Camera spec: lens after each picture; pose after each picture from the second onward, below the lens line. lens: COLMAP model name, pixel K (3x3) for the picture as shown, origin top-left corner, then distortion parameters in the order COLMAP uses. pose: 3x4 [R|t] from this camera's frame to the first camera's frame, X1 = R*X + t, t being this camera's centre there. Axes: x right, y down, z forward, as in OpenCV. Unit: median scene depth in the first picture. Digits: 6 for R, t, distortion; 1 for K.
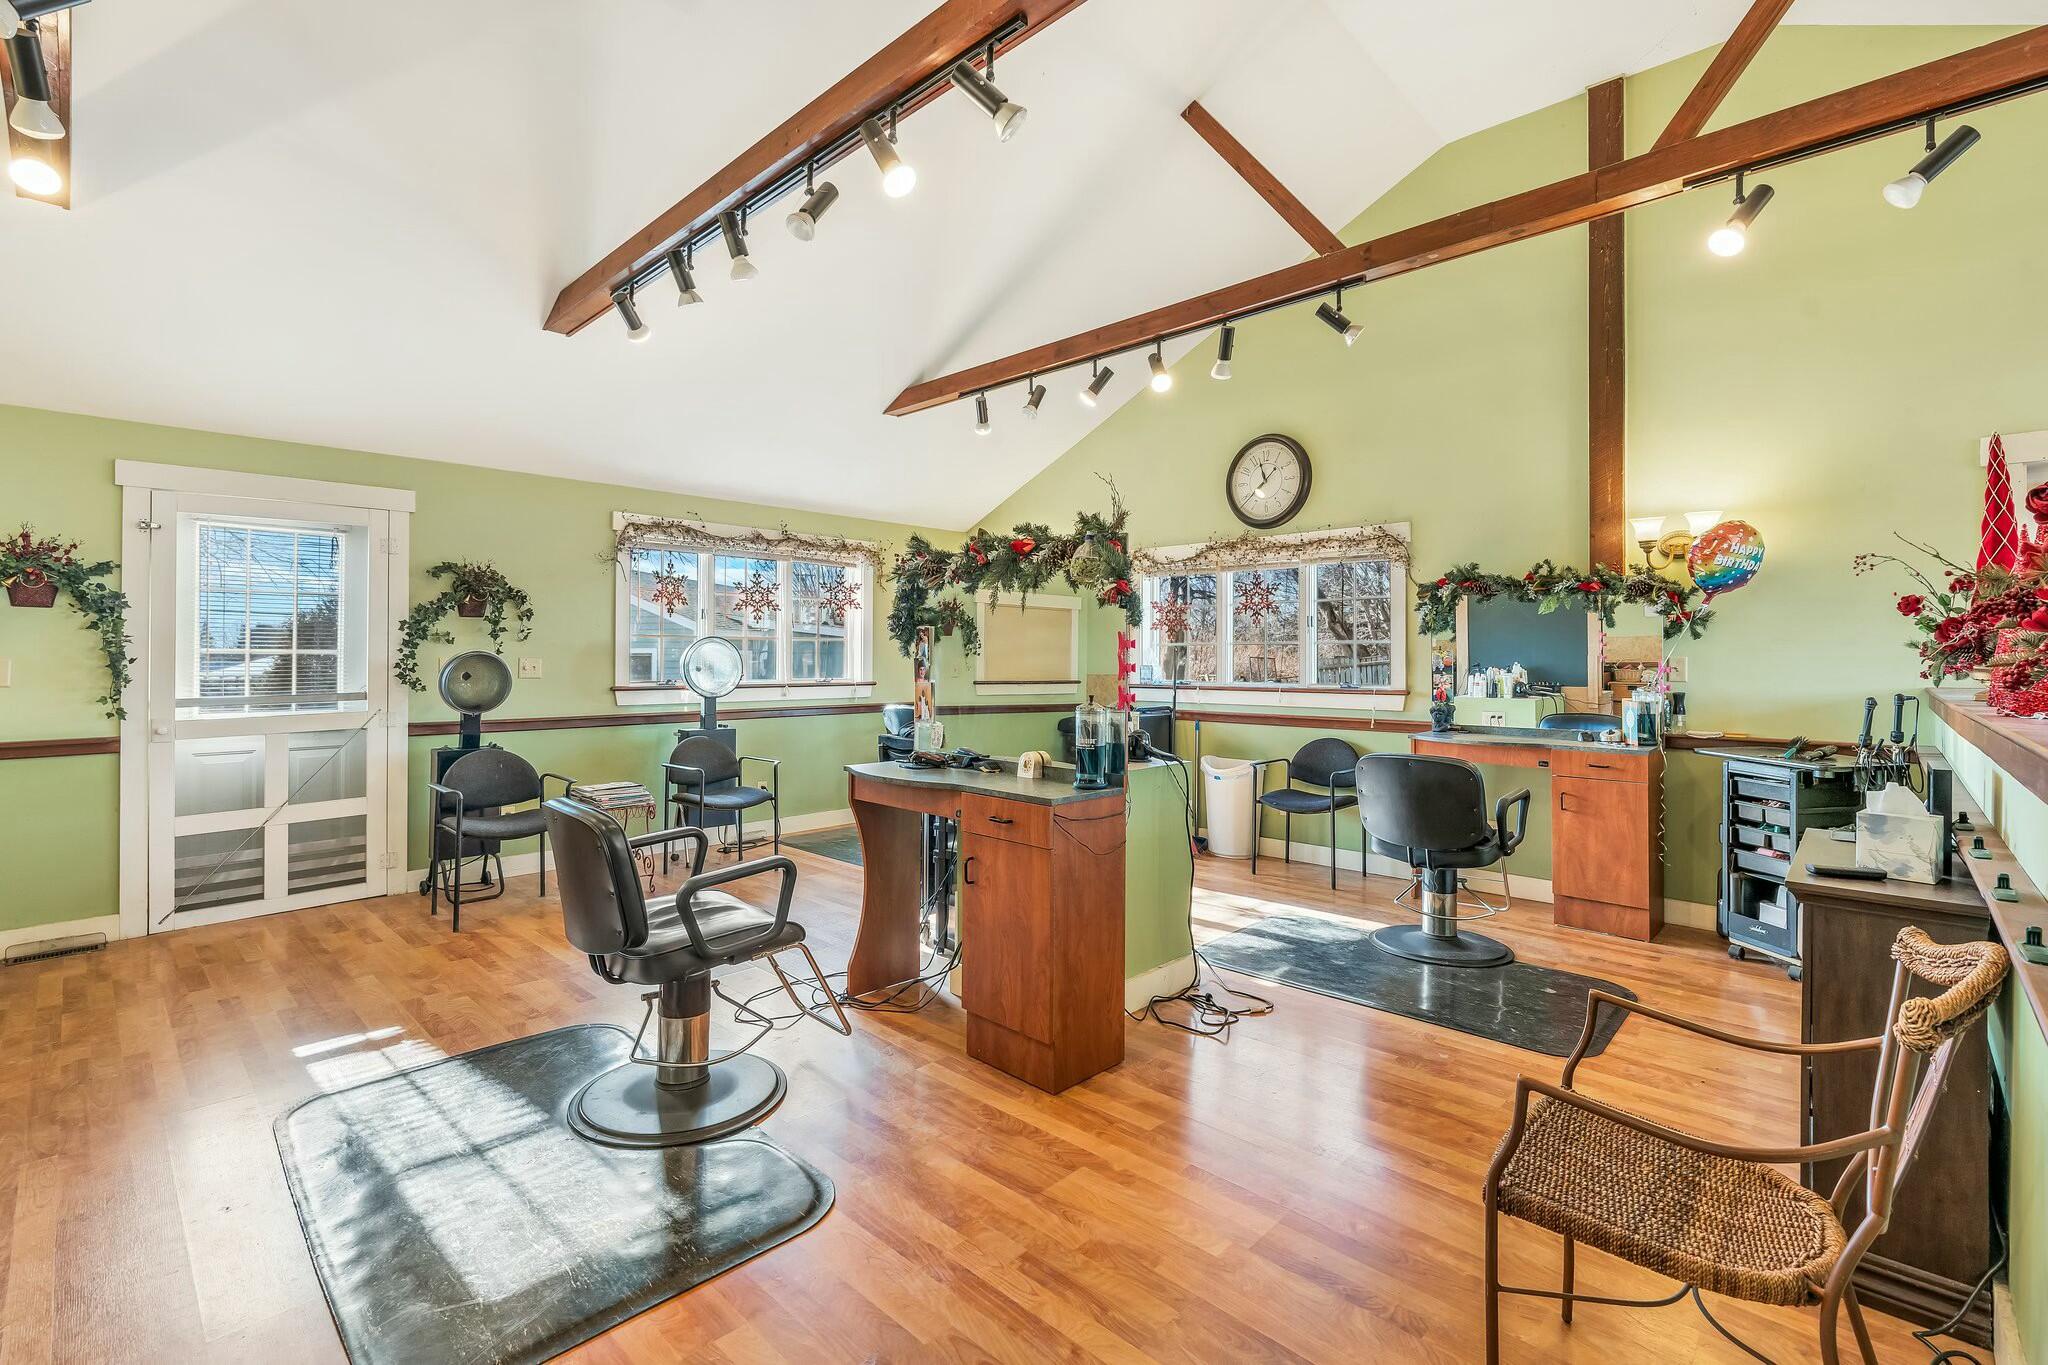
lens RADIAL K [[937.8, 0, 1025.4], [0, 937.8, 653.0], [0, 0, 1]] dist [-0.000478, -0.000091]
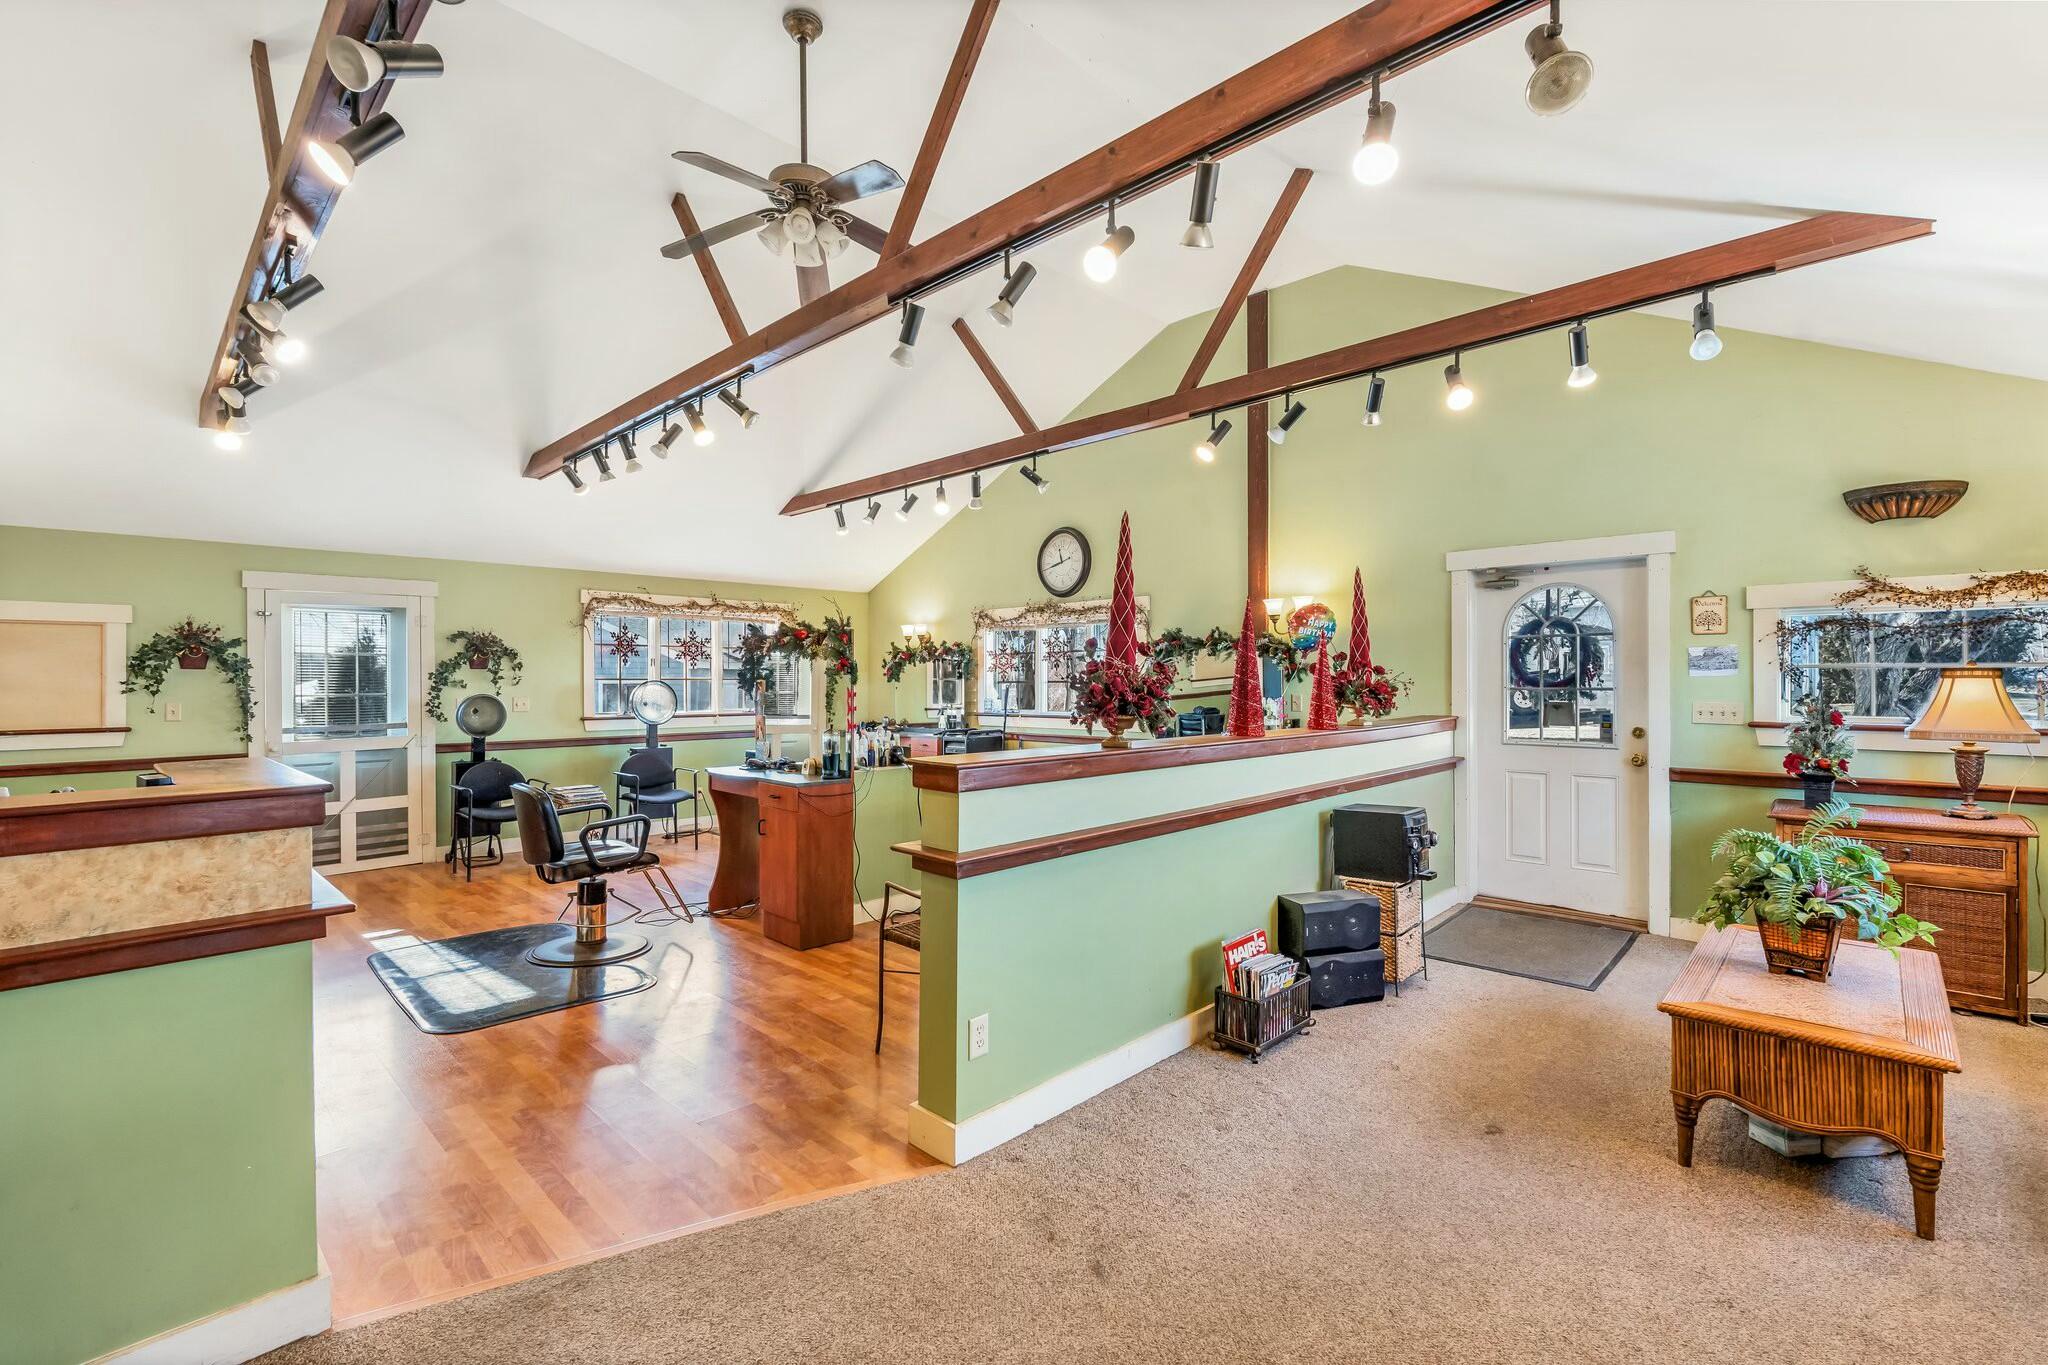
lens RADIAL K [[939.9, 0, 1029.2], [0, 939.9, 686.6], [0, 0, 1]] dist [-0.001270, -0.000180]
pose [[0.999843, -0.005642, -0.016810, 0.294922], [0.005849, 0.999908, 0.012277, -0.027397], [0.016739, -0.012374, 0.999783, -0.451929]]
